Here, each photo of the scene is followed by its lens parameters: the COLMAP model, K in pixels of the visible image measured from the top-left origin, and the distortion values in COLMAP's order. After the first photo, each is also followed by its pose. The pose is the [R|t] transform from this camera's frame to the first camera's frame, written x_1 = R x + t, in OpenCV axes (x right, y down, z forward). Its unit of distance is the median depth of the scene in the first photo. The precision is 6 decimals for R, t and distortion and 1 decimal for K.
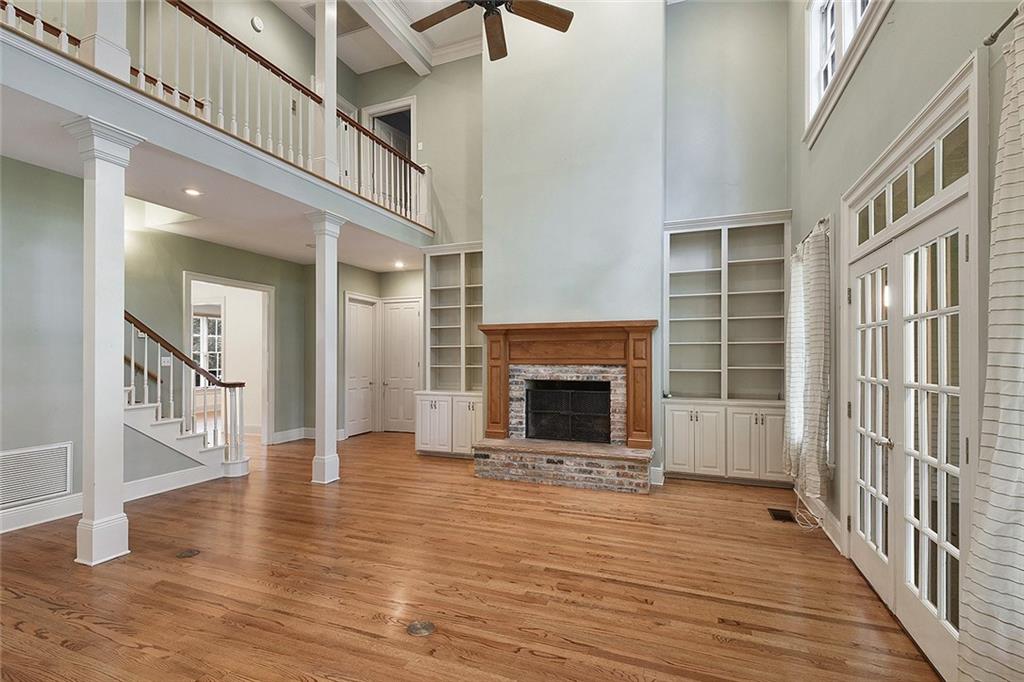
lens RADIAL K [[474.5, 0, 517.2], [0, 474.5, 348.0], [0, 0, 1]] dist [0.009694, -0.001208]
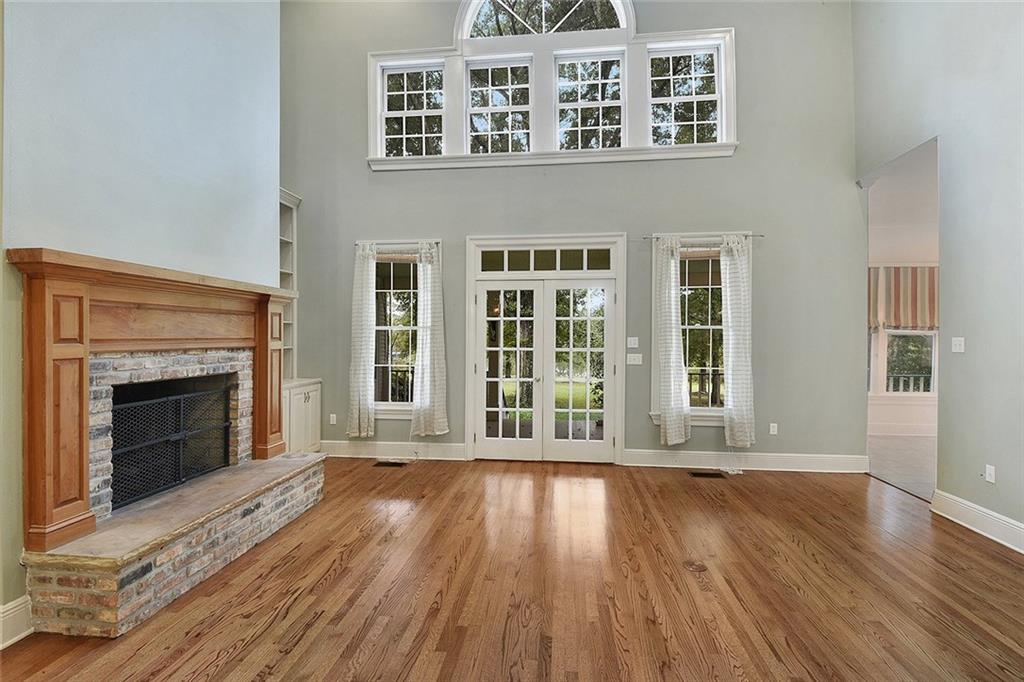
lens RADIAL K [[474.5, 0, 516.3], [0, 474.5, 337.3], [0, 0, 1]] dist [0.009694, -0.001208]
pose [[-0.246165, -0.004568, 0.969217, -0.569860], [-0.019203, 0.999816, -0.000165, 0.012994], [-0.969038, -0.018652, -0.246208, 0.796399]]
